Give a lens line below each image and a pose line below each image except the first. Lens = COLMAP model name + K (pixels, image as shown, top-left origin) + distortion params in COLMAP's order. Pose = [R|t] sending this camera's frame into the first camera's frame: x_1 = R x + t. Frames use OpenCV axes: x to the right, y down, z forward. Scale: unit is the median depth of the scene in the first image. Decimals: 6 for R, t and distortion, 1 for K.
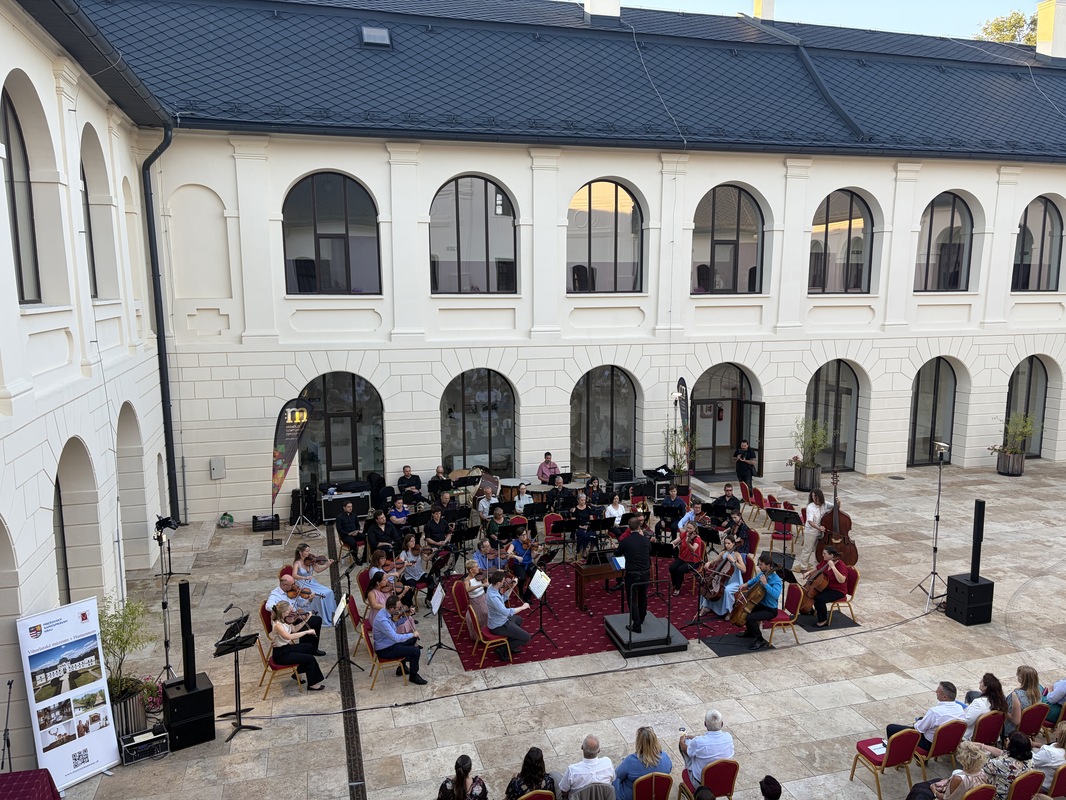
lens RADIAL K [[799.3, 0, 538.8], [0, 799.3, 405.6], [0, 0, 1]] dist [0.067990, -0.072527]
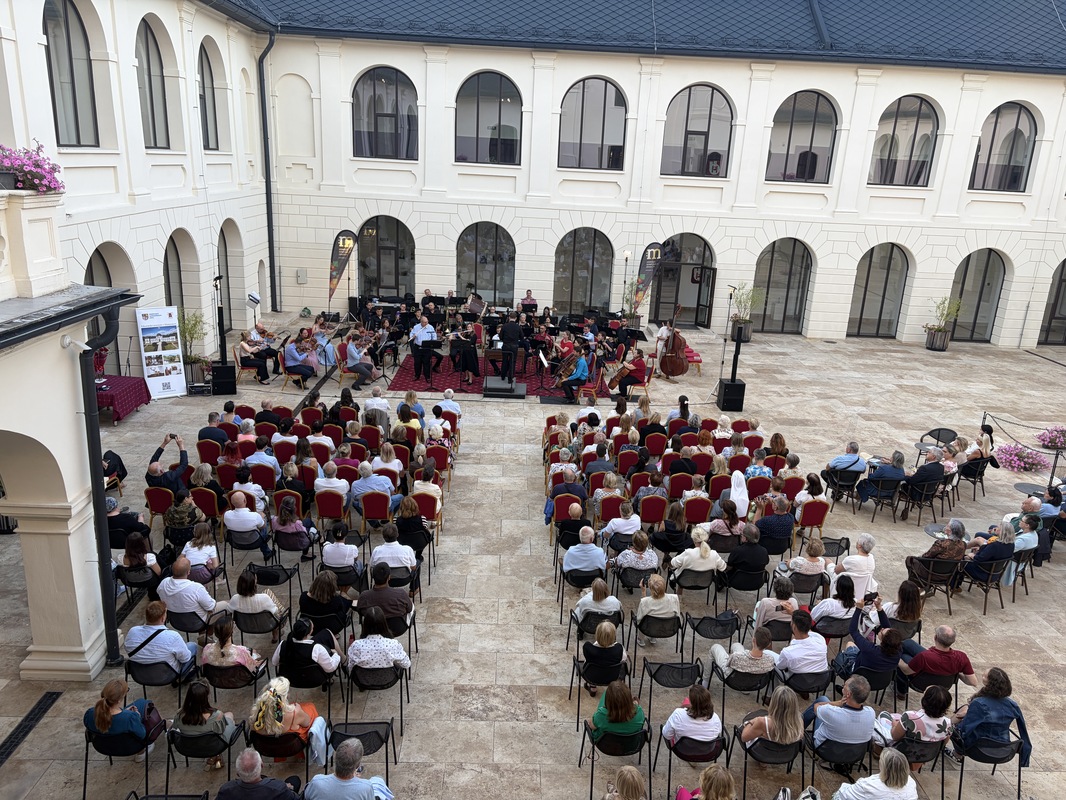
lens RADIAL K [[802.9, 0, 539.8], [0, 802.9, 399.0], [0, 0, 1]] dist [0.036162, -0.003097]
pose [[0.967953, 0.119422, -0.220920, 0.379293], [-0.089388, 0.985922, 0.141306, 0.052967], [0.234685, -0.117030, 0.965001, -0.347651]]
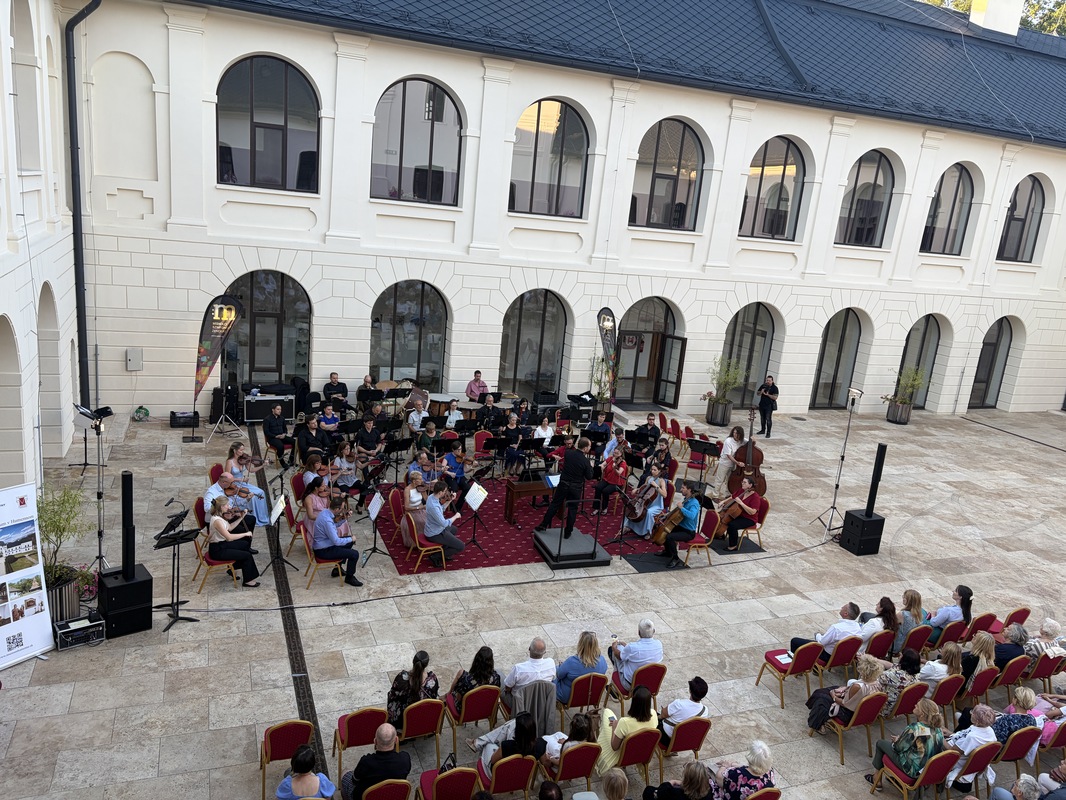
lens RADIAL K [[799.3, 0, 535.1], [0, 799.3, 396.7], [0, 0, 1]] dist [0.065396, -0.068609]
pose [[0.990079, 0.073184, 0.119948, -0.038552], [-0.083552, 0.992972, 0.083820, 0.000986], [-0.112971, -0.093010, 0.989235, -0.011039]]
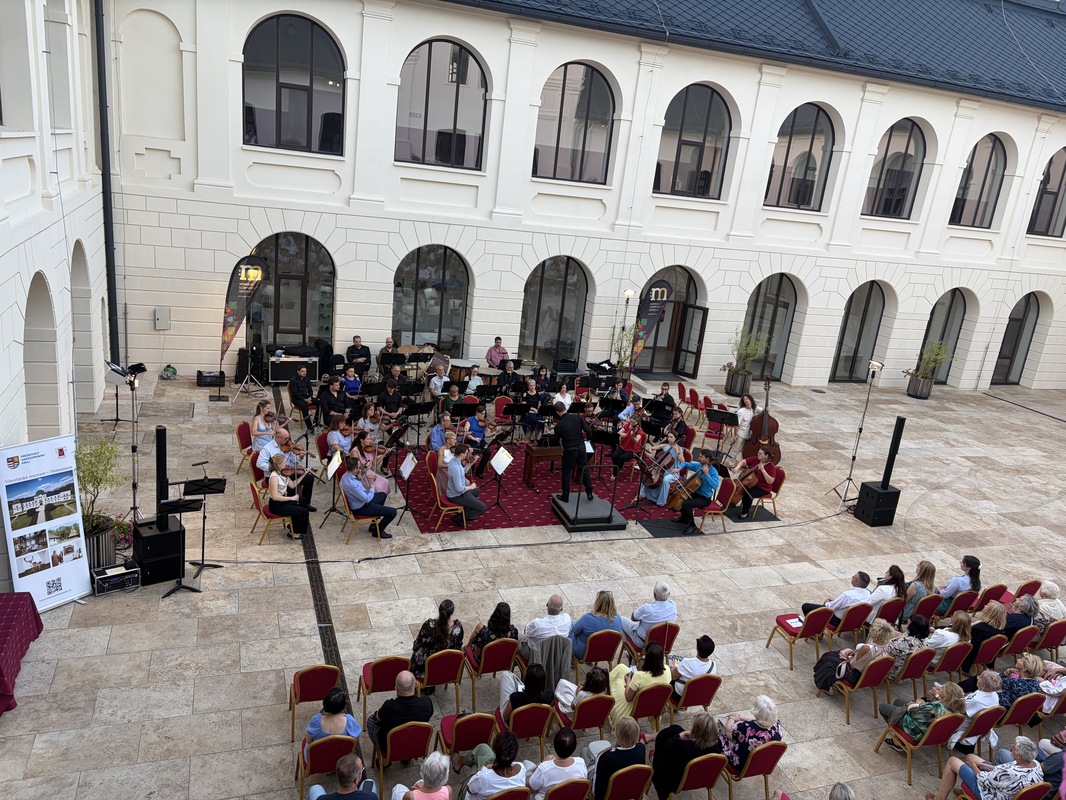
lens RADIAL K [[799.4, 0, 534.7], [0, 799.4, 402.4], [0, 0, 1]] dist [0.066697, -0.068653]
pose [[0.990866, 0.088543, 0.101706, -0.042220], [-0.101625, 0.986076, 0.131630, 0.002901], [-0.088635, -0.140763, 0.986068, -0.020364]]
